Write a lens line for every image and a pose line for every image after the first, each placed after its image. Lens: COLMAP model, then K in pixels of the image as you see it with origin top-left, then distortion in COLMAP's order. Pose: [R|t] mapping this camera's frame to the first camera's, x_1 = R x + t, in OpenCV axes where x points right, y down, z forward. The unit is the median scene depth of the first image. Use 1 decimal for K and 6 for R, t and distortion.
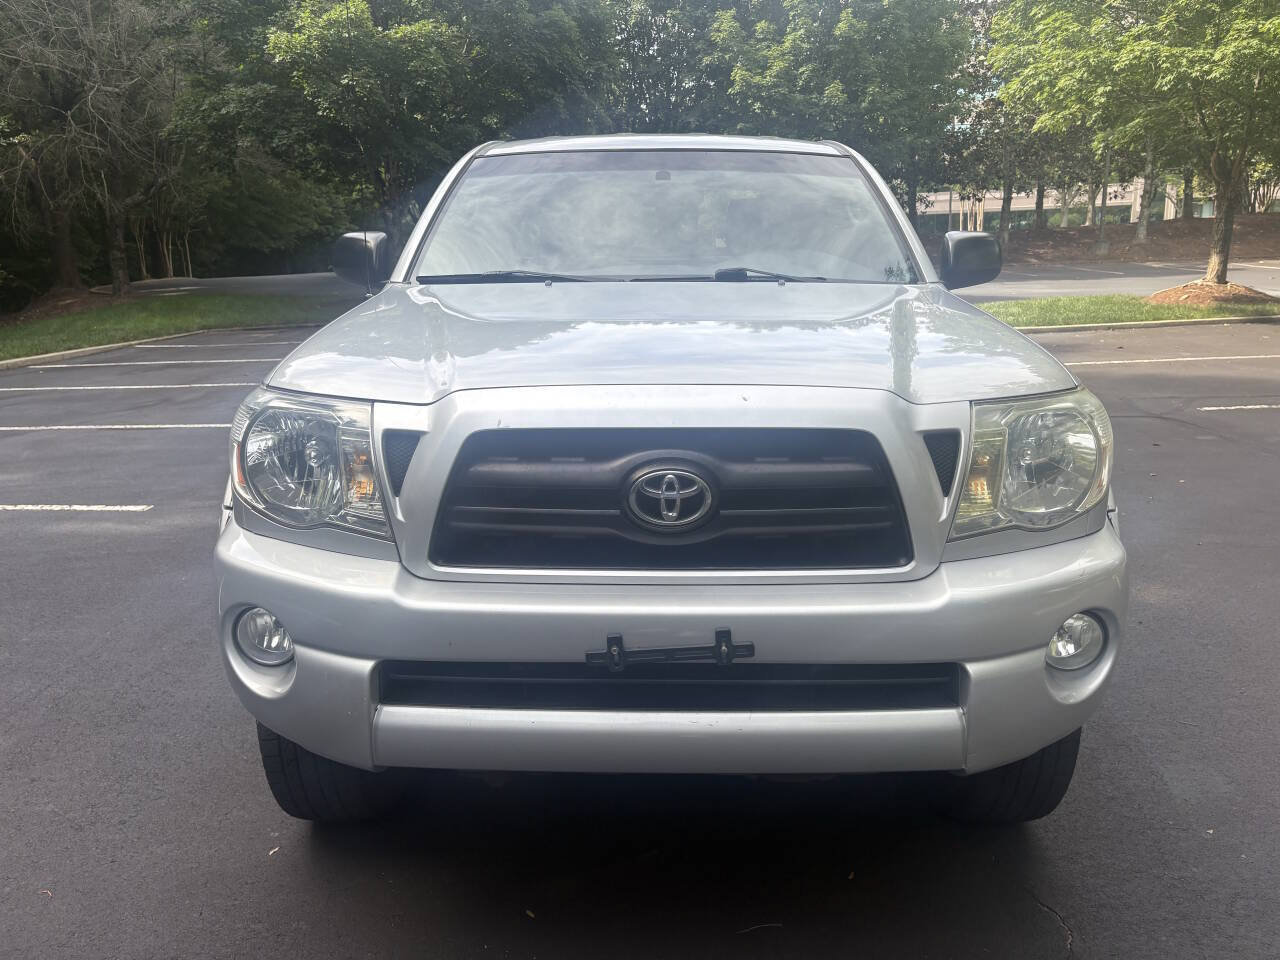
lens RADIAL K [[967.2, 0, 647.1], [0, 967.2, 483.5], [0, 0, 1]] dist [0.074656, -0.092532]
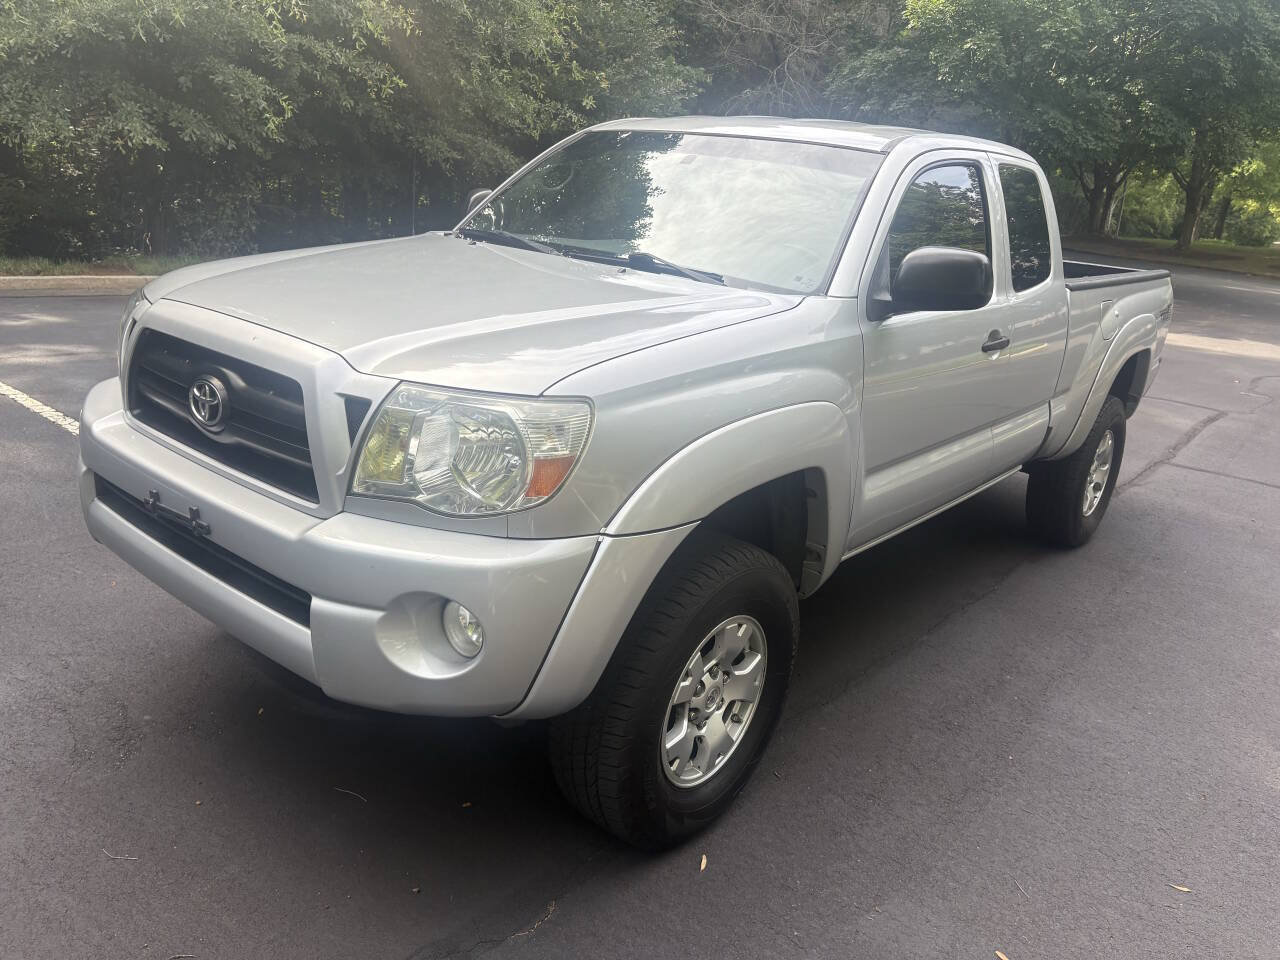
lens RADIAL K [[970.9, 0, 640.0], [0, 970.9, 480.0], [0, 0, 1]] dist [0.039801, -0.041956]
pose [[0.769757, 0.255616, -0.584924, 0.565684], [-0.236048, 0.965355, 0.111229, -0.075593], [0.593091, 0.052450, 0.803425, 0.130500]]
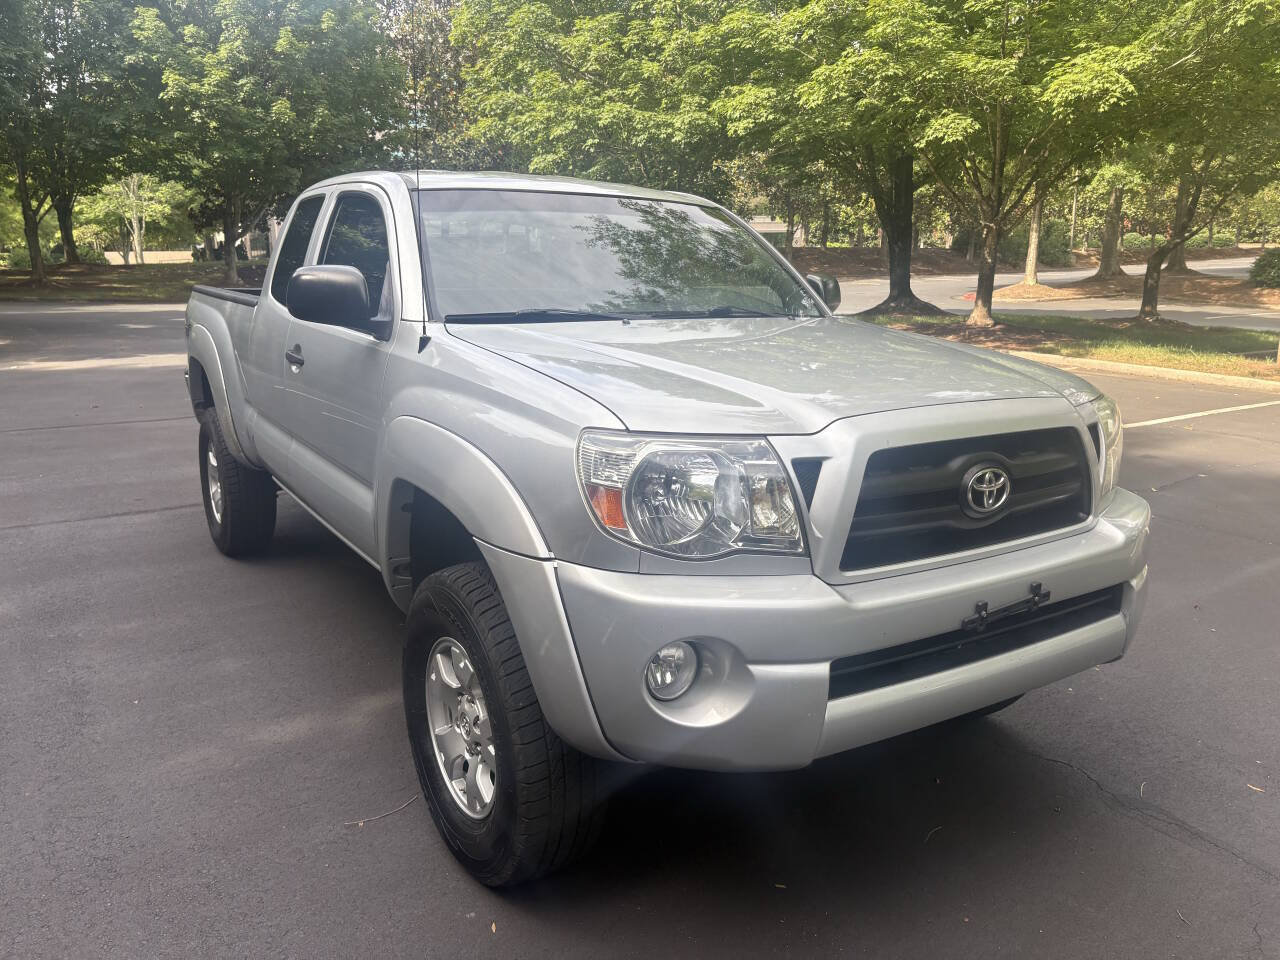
lens RADIAL K [[965.0, 0, 655.6], [0, 965.0, 474.2], [0, 0, 1]] dist [0.064981, -0.086913]
pose [[0.830114, -0.099887, 0.548575, -0.469297], [0.115378, 0.993302, 0.006272, -0.029262], [-0.545527, 0.058087, 0.836078, 0.070476]]
